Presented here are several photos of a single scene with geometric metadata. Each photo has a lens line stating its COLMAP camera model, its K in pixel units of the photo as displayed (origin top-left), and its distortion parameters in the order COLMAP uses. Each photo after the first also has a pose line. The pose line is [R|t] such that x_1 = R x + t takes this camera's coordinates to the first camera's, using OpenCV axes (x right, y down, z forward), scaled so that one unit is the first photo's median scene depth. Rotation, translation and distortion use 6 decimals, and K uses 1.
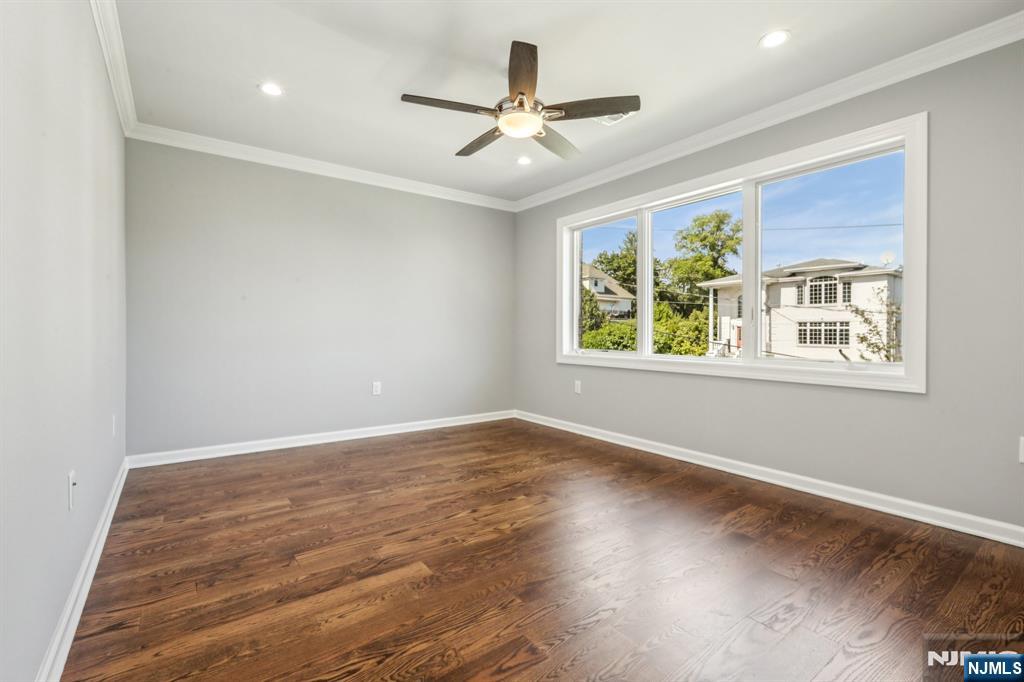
lens RADIAL K [[462.9, 0, 515.4], [0, 462.9, 333.2], [0, 0, 1]] dist [0.004190, 0.001190]
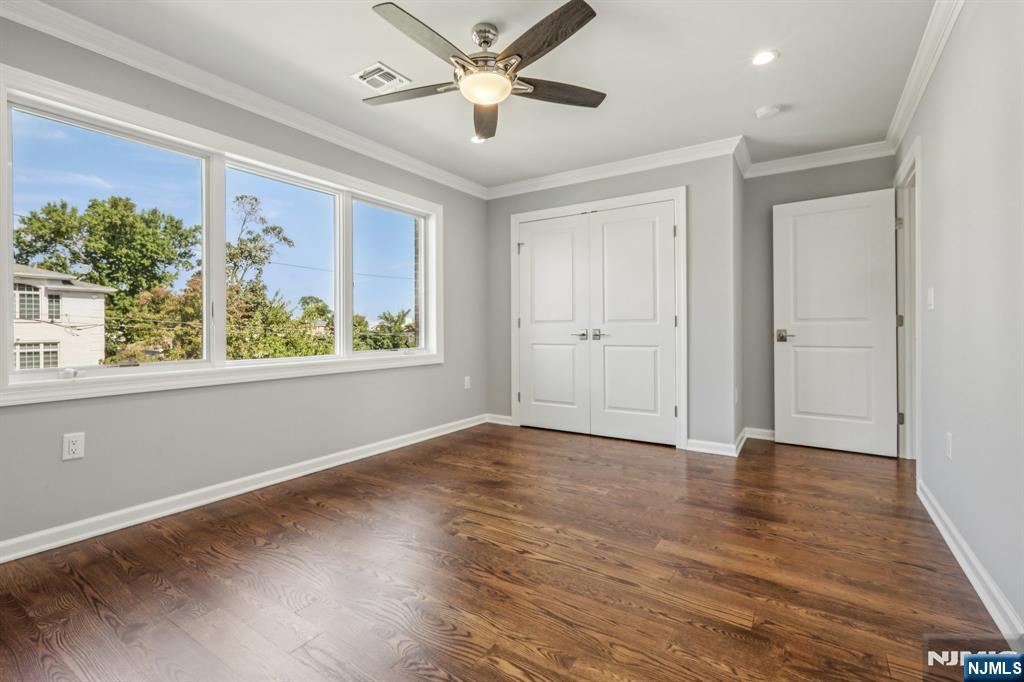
lens RADIAL K [[462.9, 0, 509.7], [0, 462.9, 326.5], [0, 0, 1]] dist [0.004190, 0.001190]
pose [[-0.345073, 0.001298, 0.938575, -1.013513], [0.004654, 0.999989, 0.000328, -0.011815], [-0.938564, 0.004481, -0.345075, 1.570461]]
